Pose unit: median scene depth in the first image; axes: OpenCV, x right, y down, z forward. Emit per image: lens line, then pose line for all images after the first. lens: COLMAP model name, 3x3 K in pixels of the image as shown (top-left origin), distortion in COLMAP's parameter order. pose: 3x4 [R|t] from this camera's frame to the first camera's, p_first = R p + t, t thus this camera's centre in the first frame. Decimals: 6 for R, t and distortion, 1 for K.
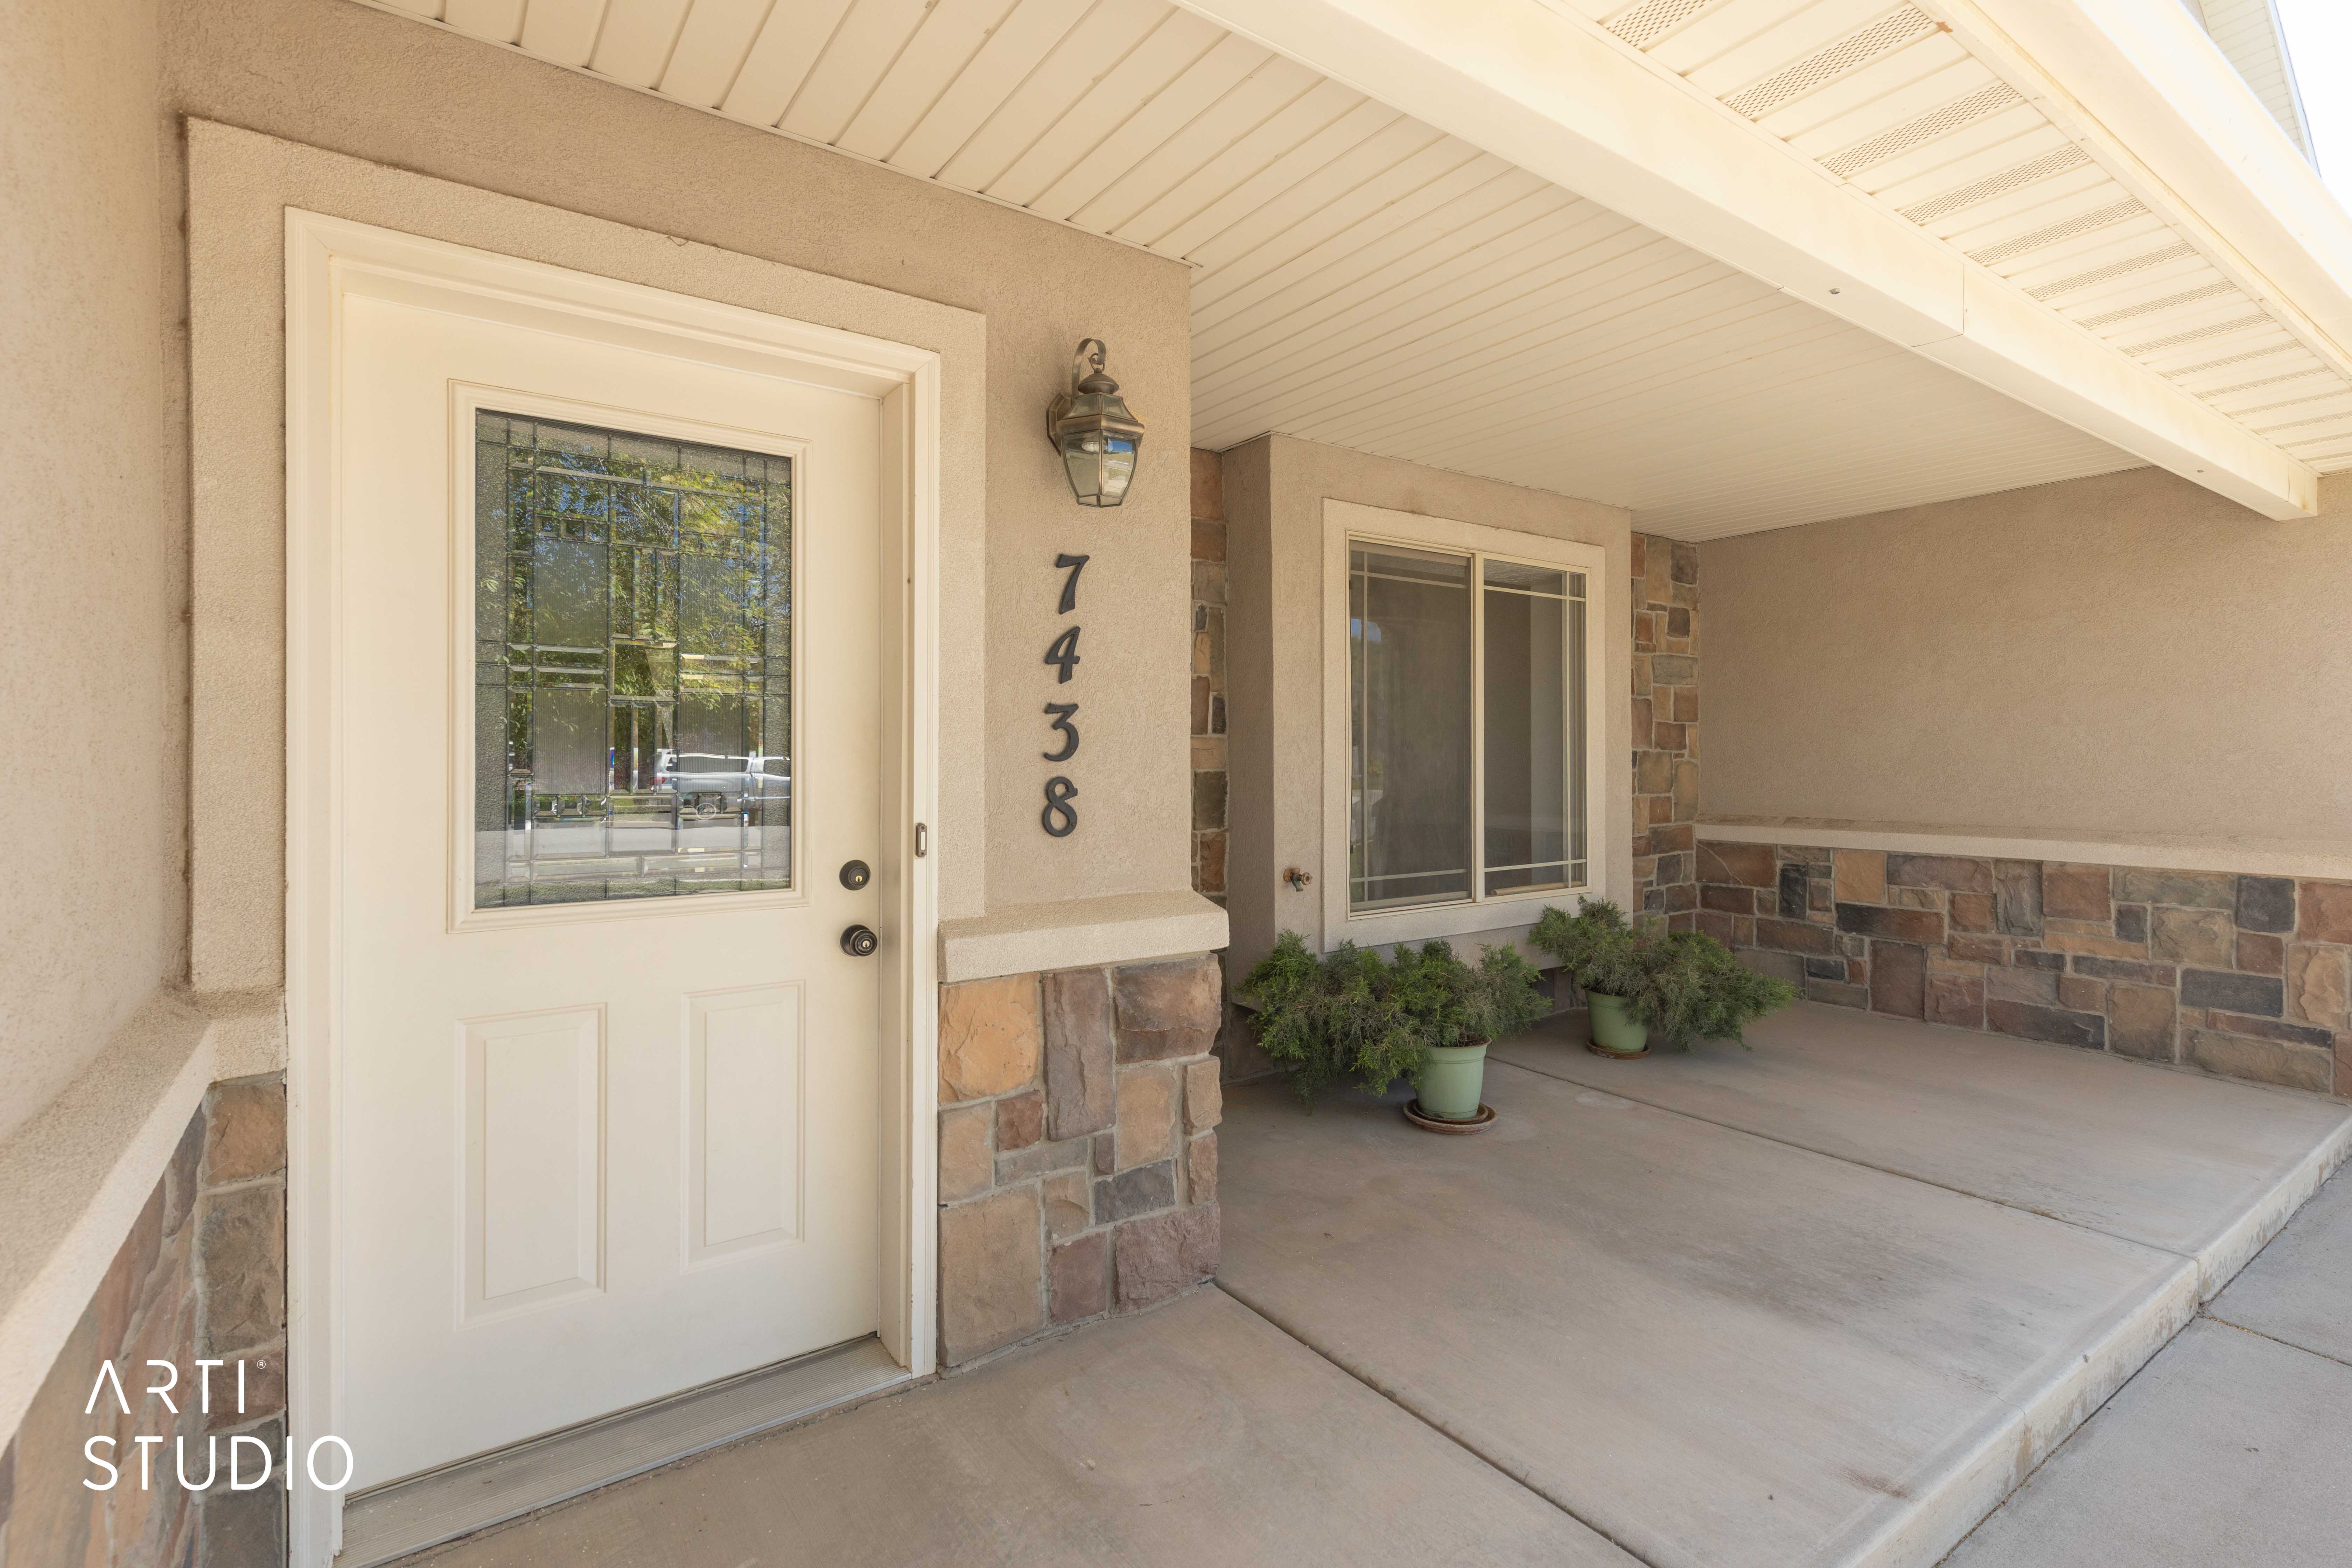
lens RADIAL K [[1108.8, 0, 1170.0], [0, 1108.8, 758.8], [0, 0, 1]] dist [0.004679, 0.000811]
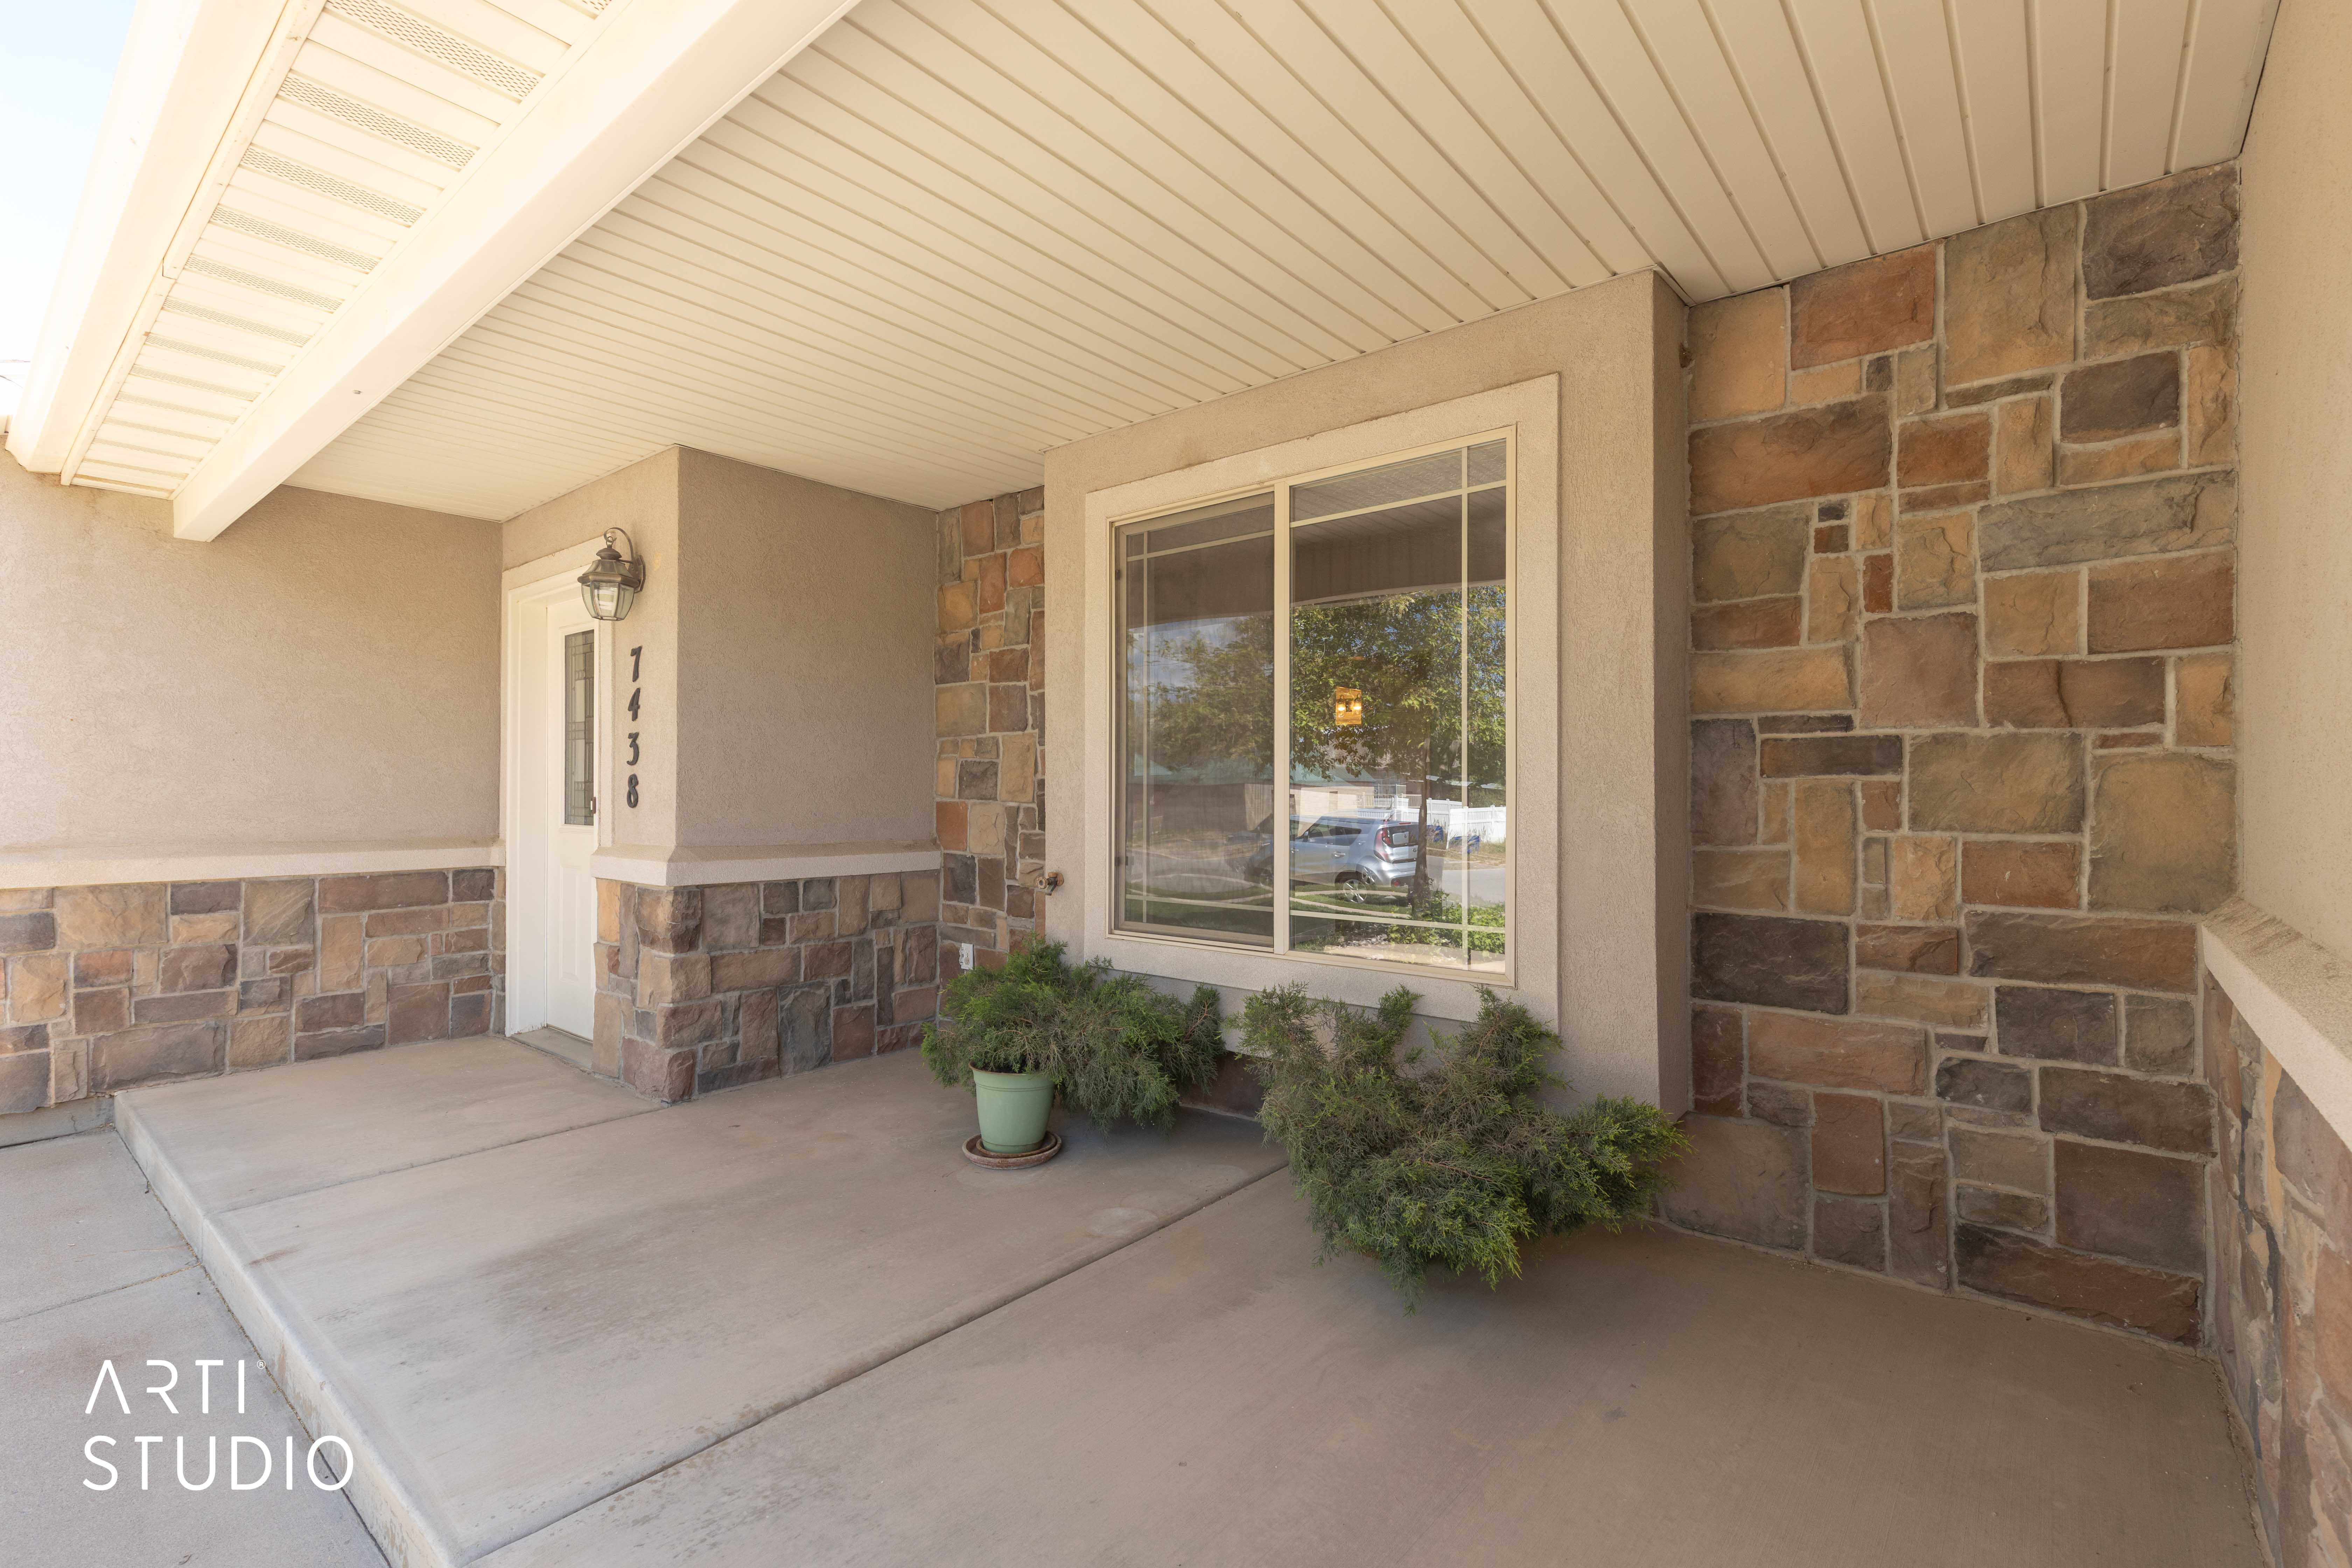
lens RADIAL K [[1070.2, 0, 1138.1], [0, 1070.2, 792.7], [0, 0, 1]] dist [0.003707, 0.000181]
pose [[0.242450, 0.000714, -0.970164, 1.427702], [-0.006251, 0.999980, -0.000826, 0.034476], [0.970144, 0.006265, 0.242450, 1.110839]]
